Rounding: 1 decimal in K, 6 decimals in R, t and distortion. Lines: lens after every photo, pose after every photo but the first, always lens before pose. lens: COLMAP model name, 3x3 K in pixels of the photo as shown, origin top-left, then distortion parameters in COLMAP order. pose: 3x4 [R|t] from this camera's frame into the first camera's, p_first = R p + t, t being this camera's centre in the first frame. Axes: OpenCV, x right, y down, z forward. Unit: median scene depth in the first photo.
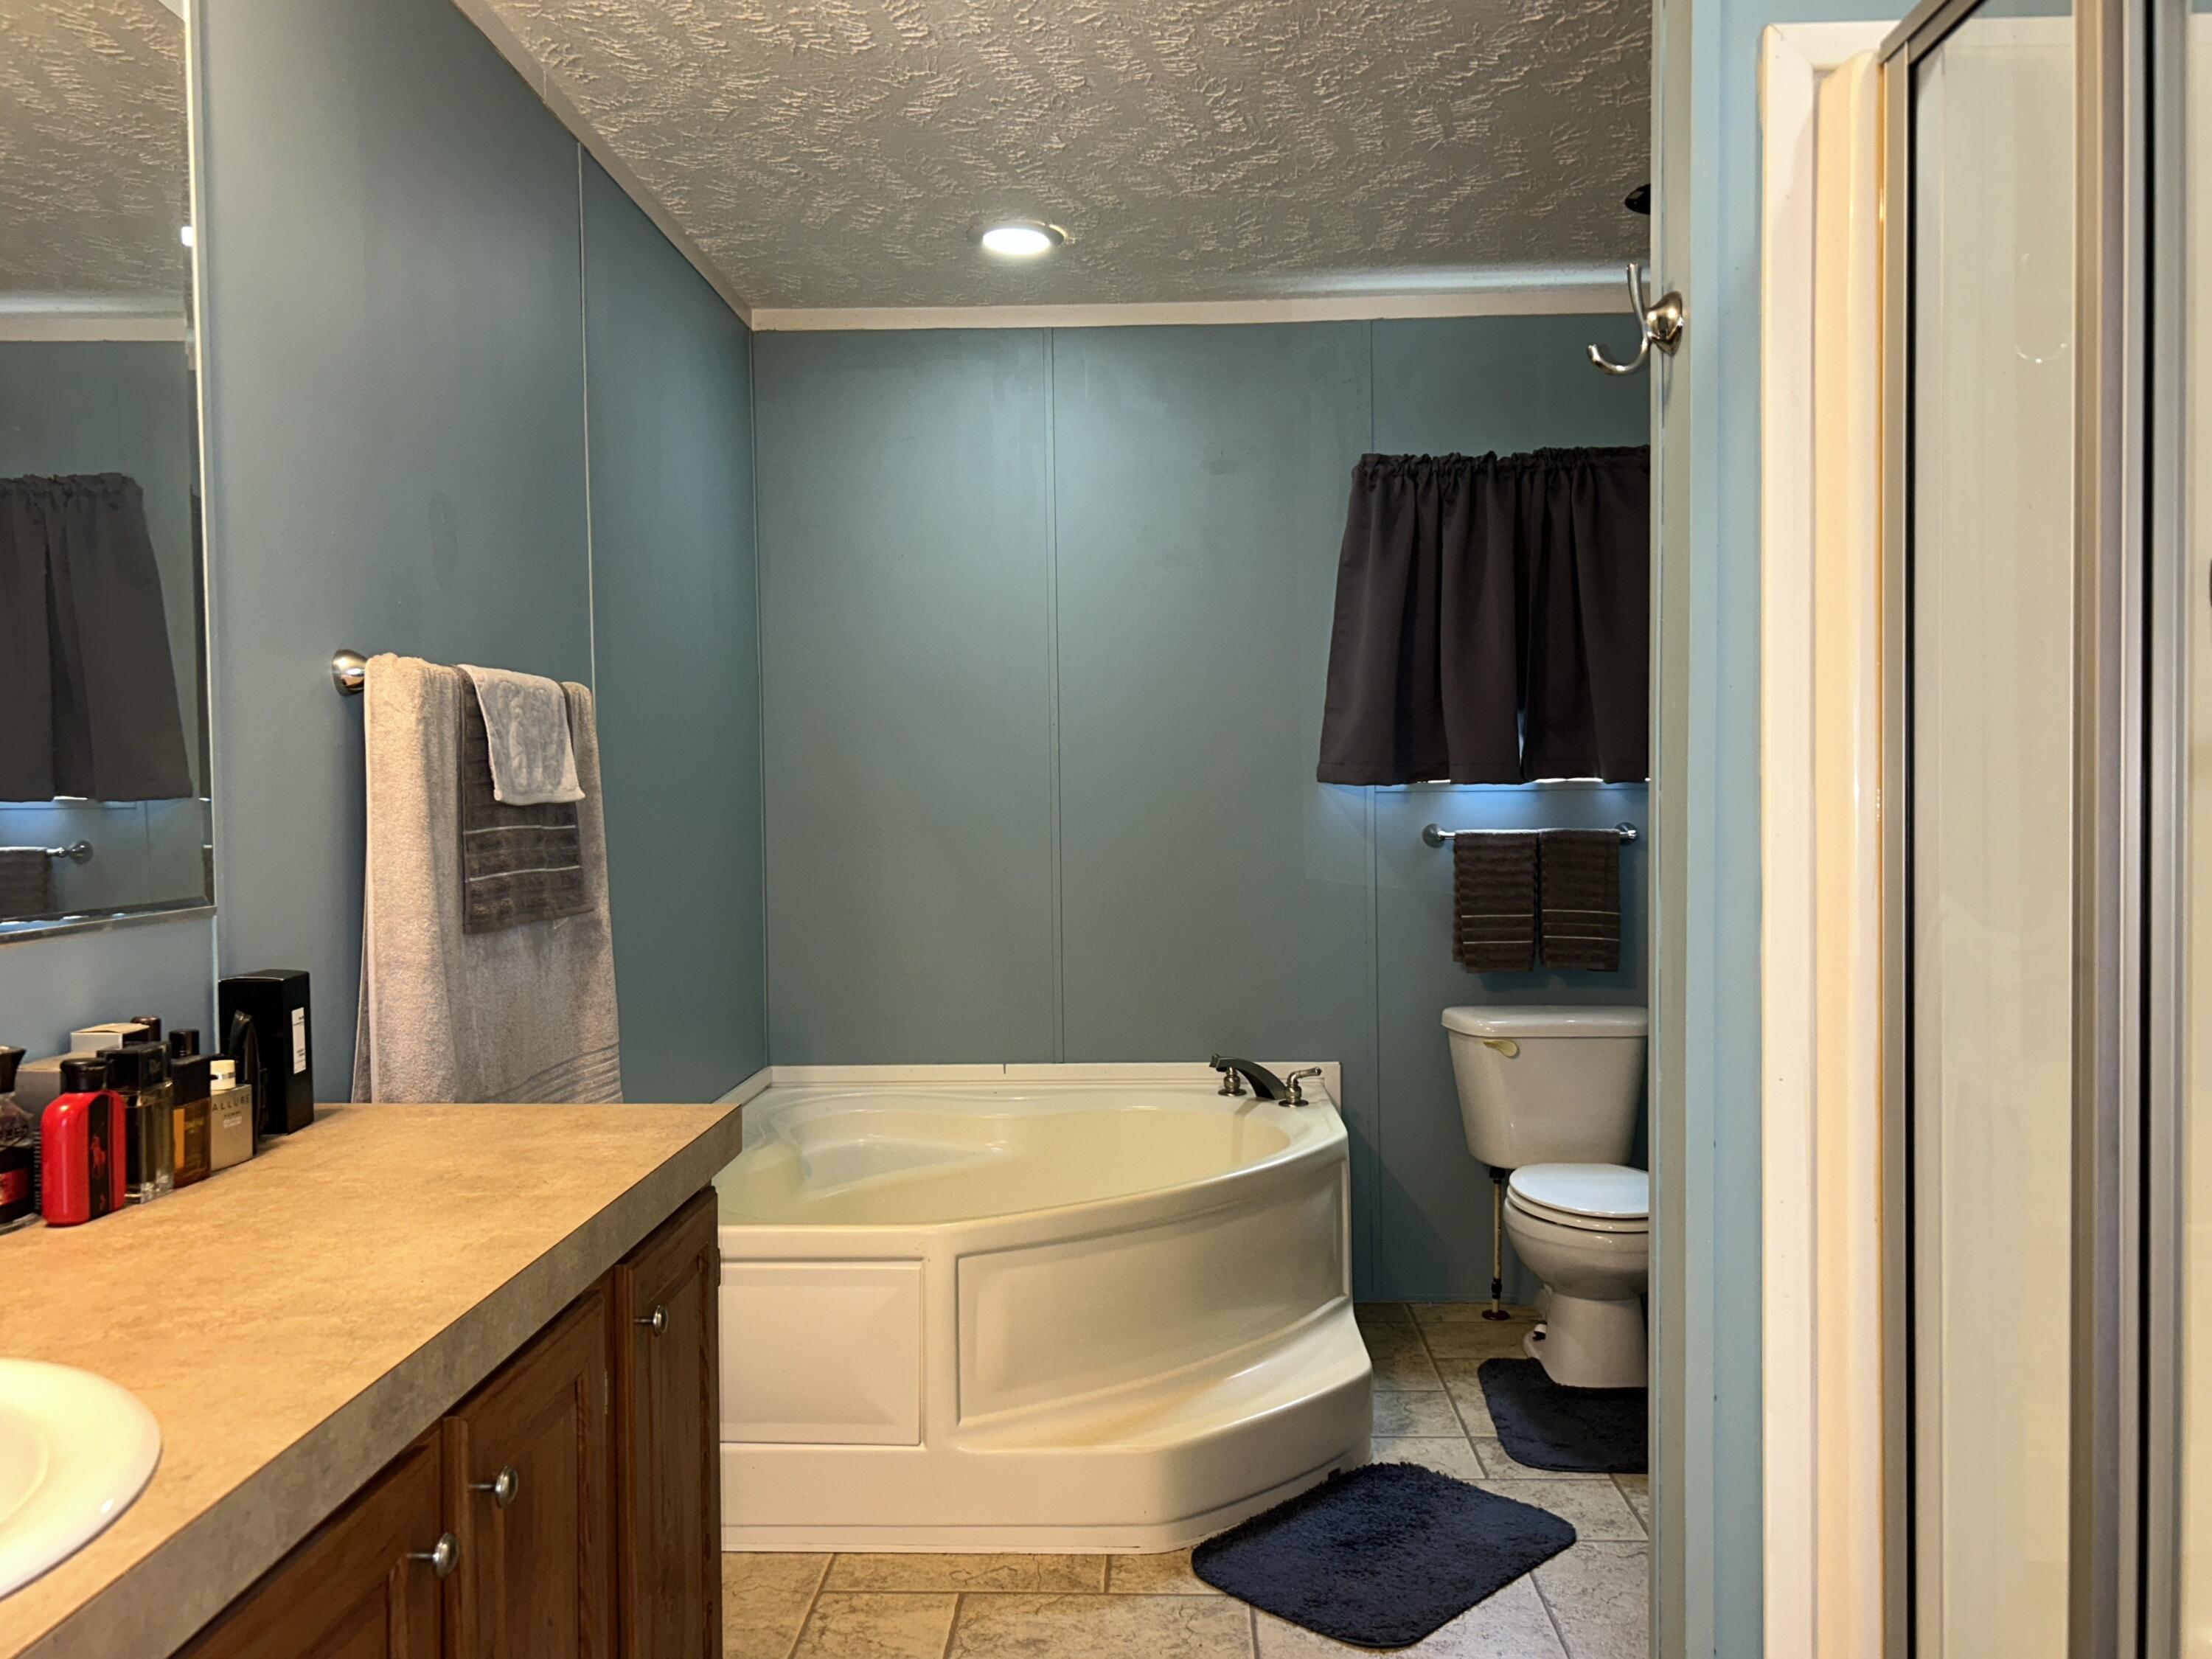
lens RADIAL K [[1694.8, 0, 1113.3], [0, 1694.8, 836.1], [0, 0, 1]] dist [0.022339, -0.006372]
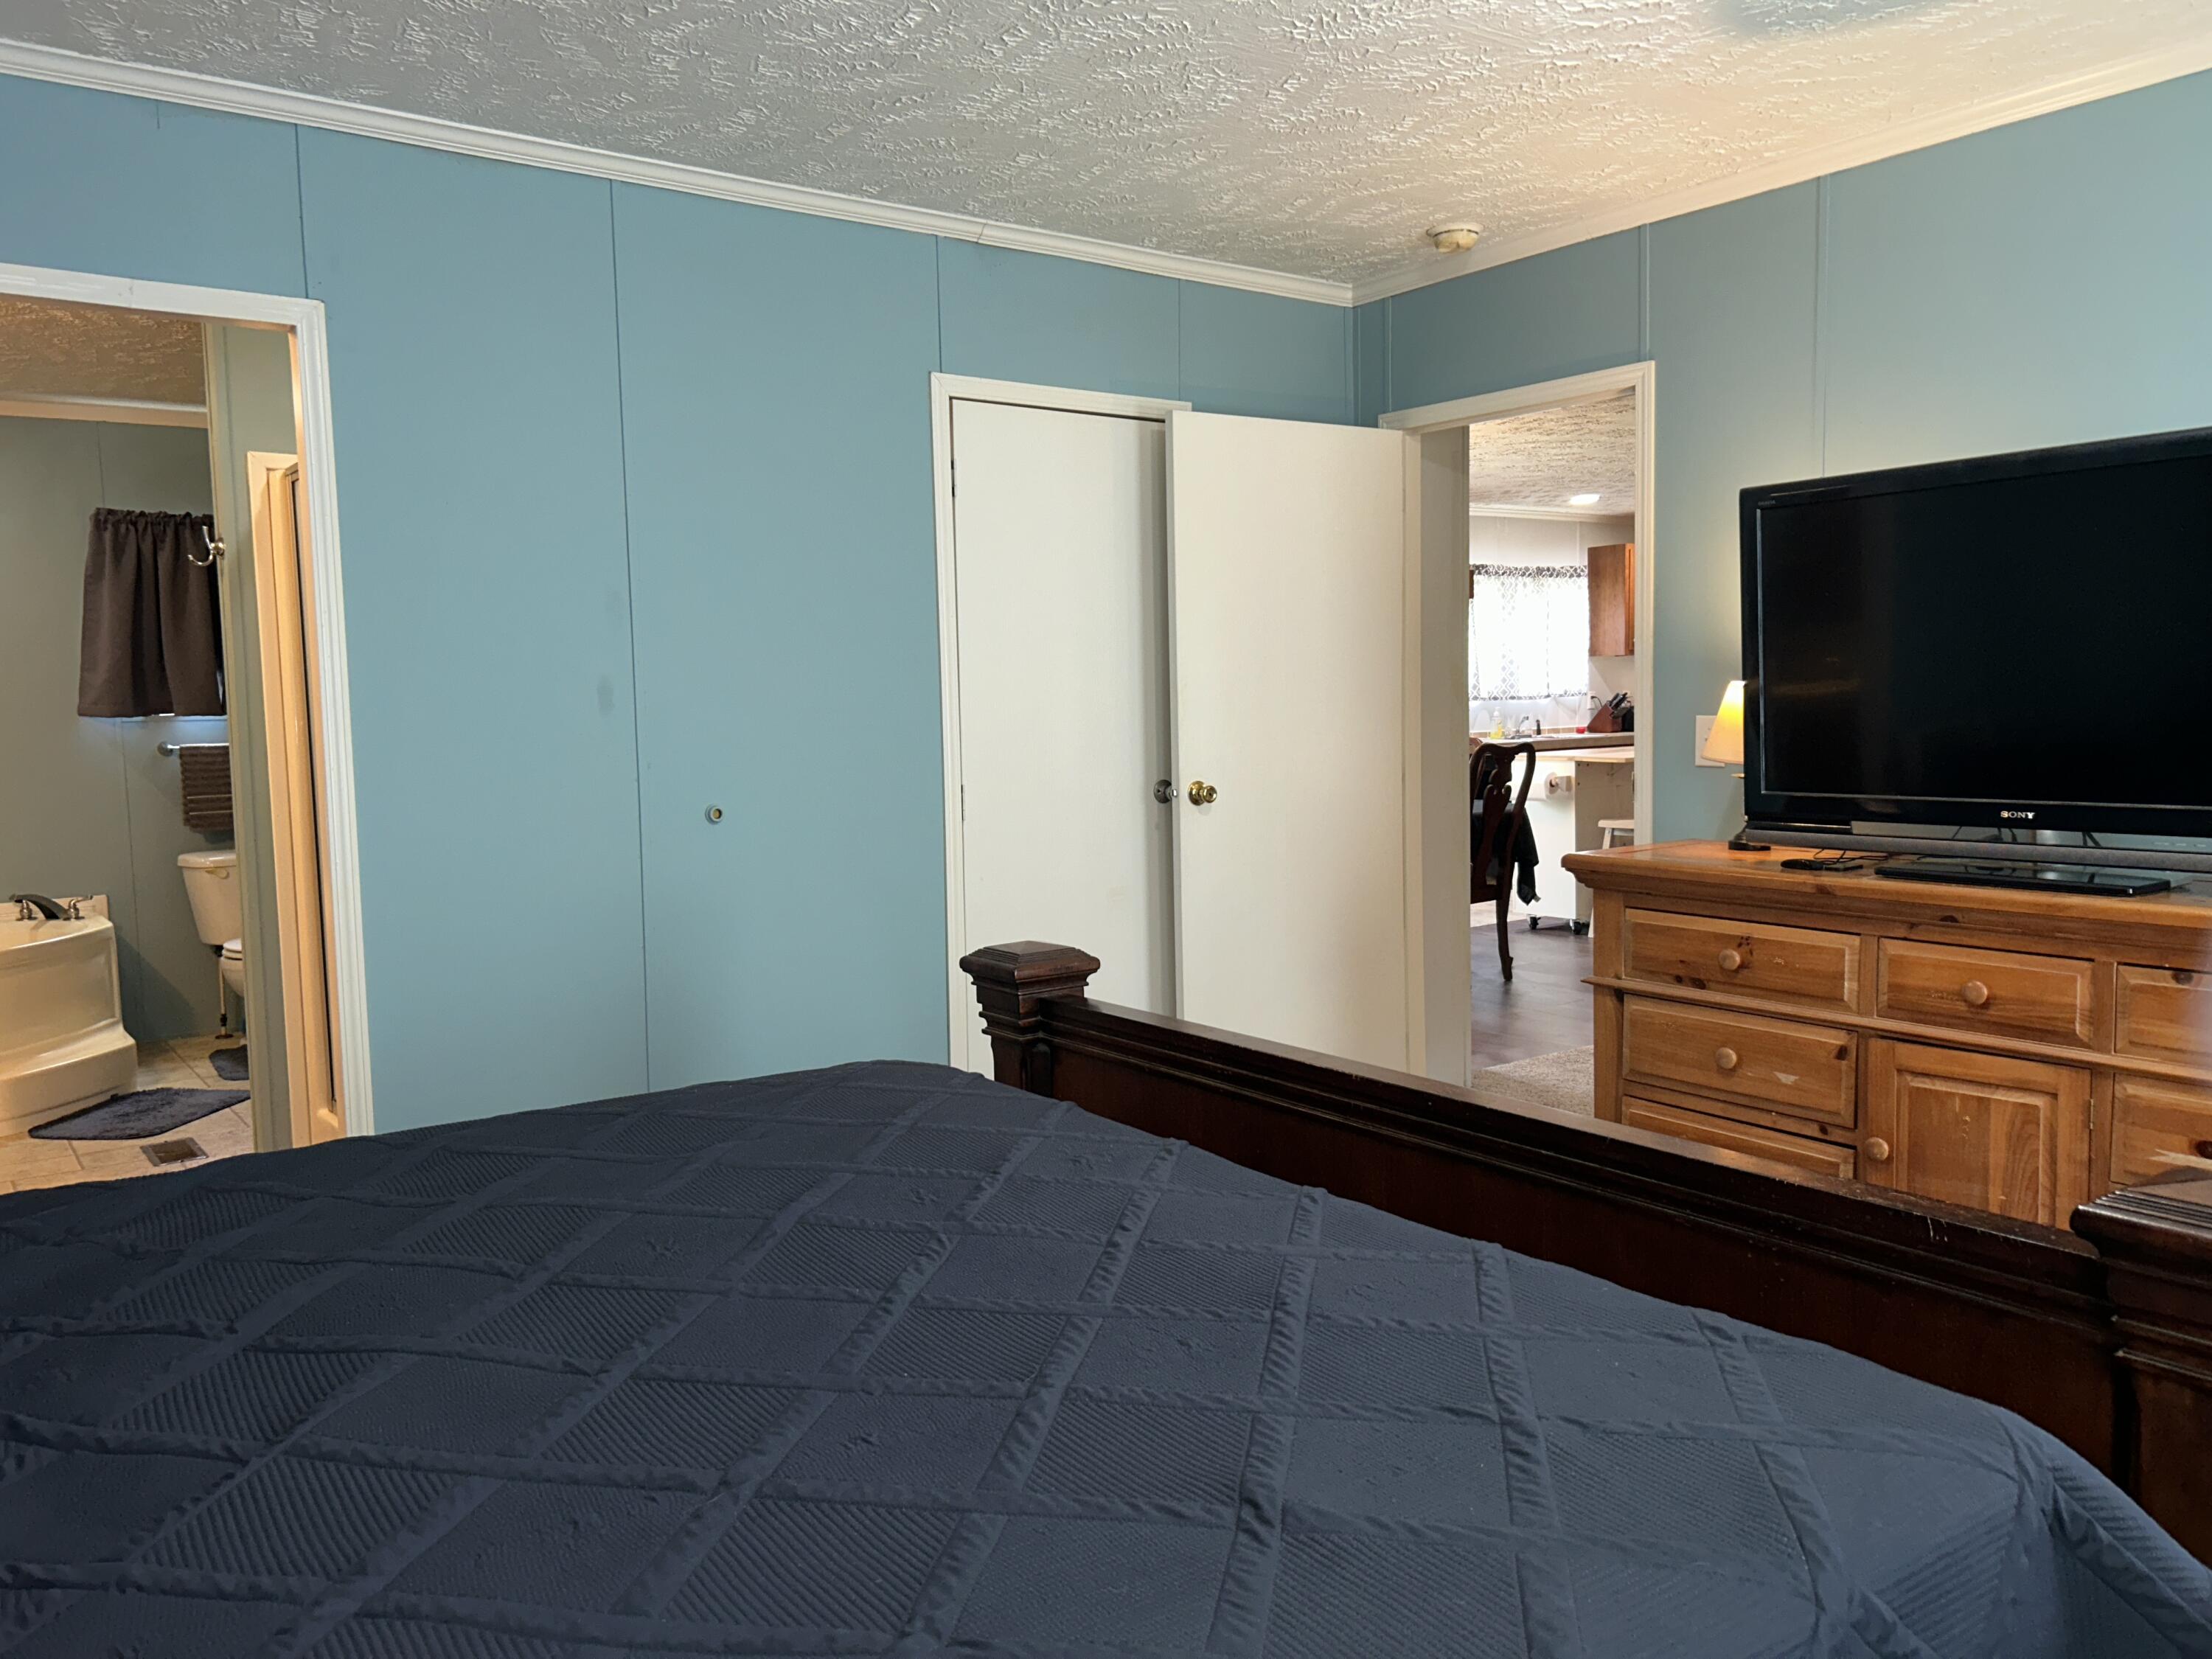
lens RADIAL K [[1694.8, 0, 1113.3], [0, 1694.8, 836.1], [0, 0, 1]] dist [0.022339, -0.006372]
pose [[0.785425, -0.059322, 0.616107, -0.147085], [0.032348, 0.997970, 0.054853, 0.031712], [-0.618111, -0.023153, 0.785750, -1.149554]]
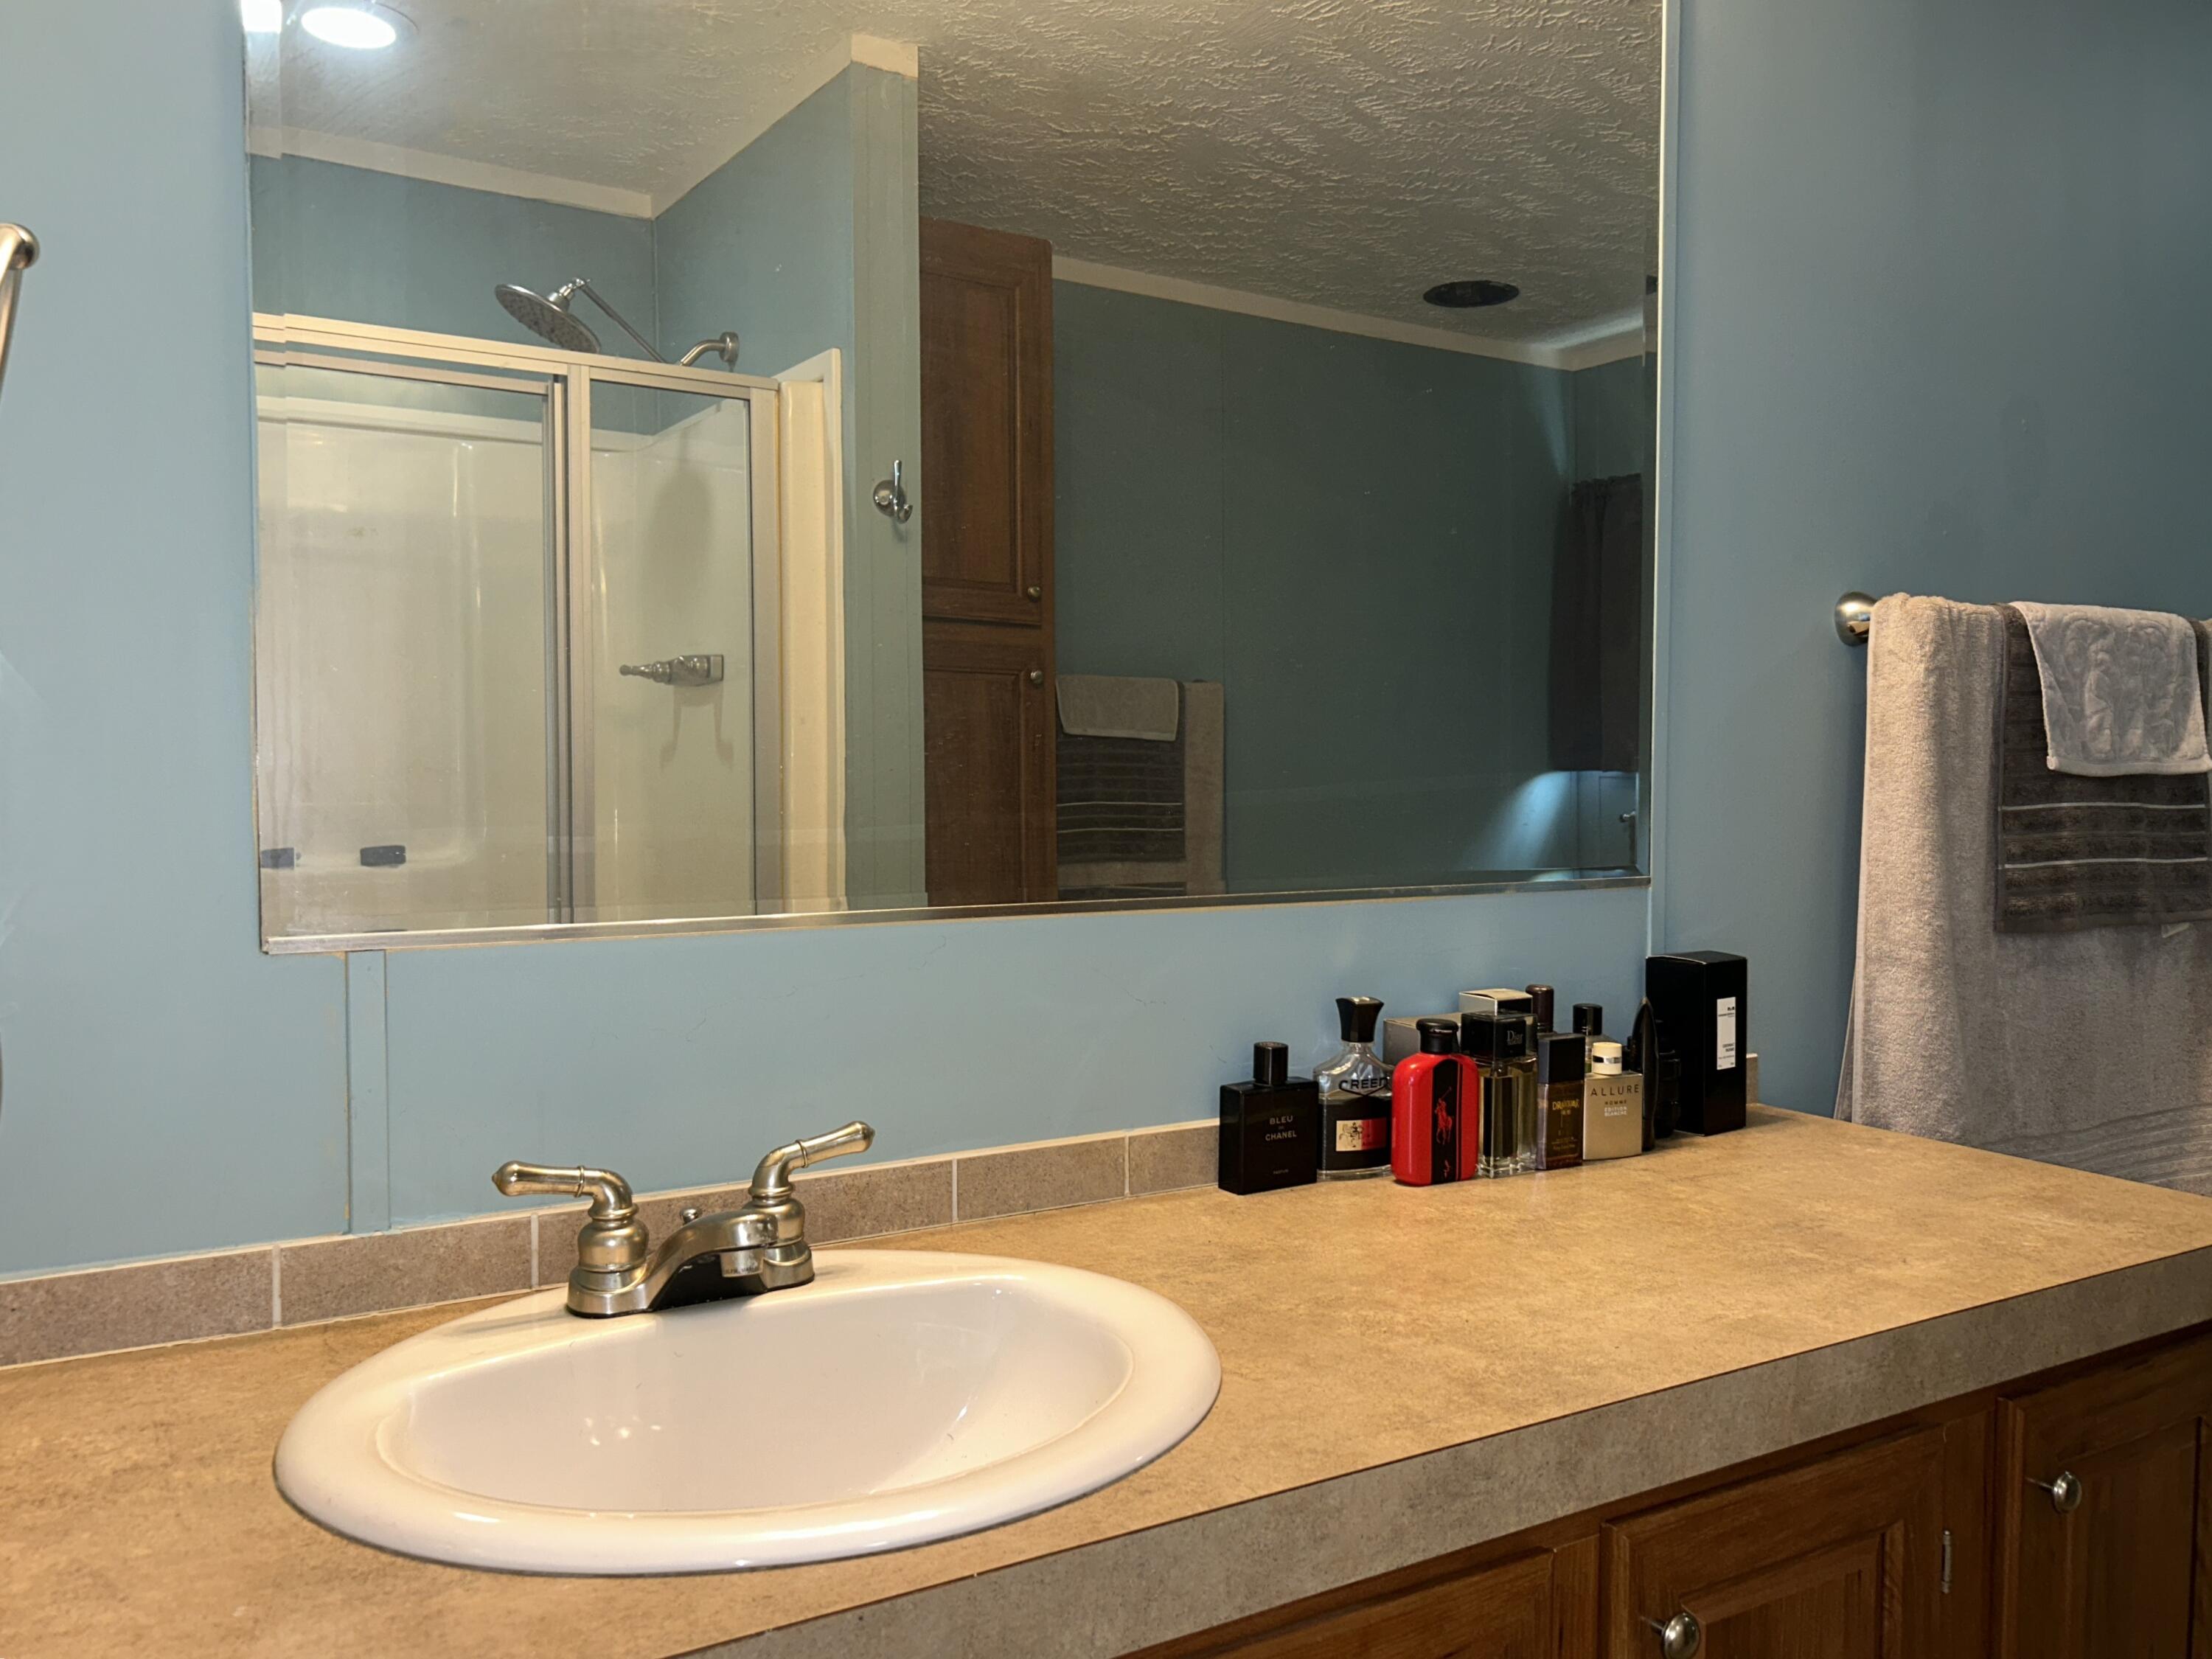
lens RADIAL K [[1749.9, 0, 1106.0], [0, 1749.9, 829.5], [0, 0, 1]] dist [0.026349, -0.002687]
pose [[0.554659, 0.043813, -0.830923, 0.060800], [-0.033839, 0.998974, 0.030086, -0.002003], [0.831389, 0.011430, 0.555573, 0.129955]]
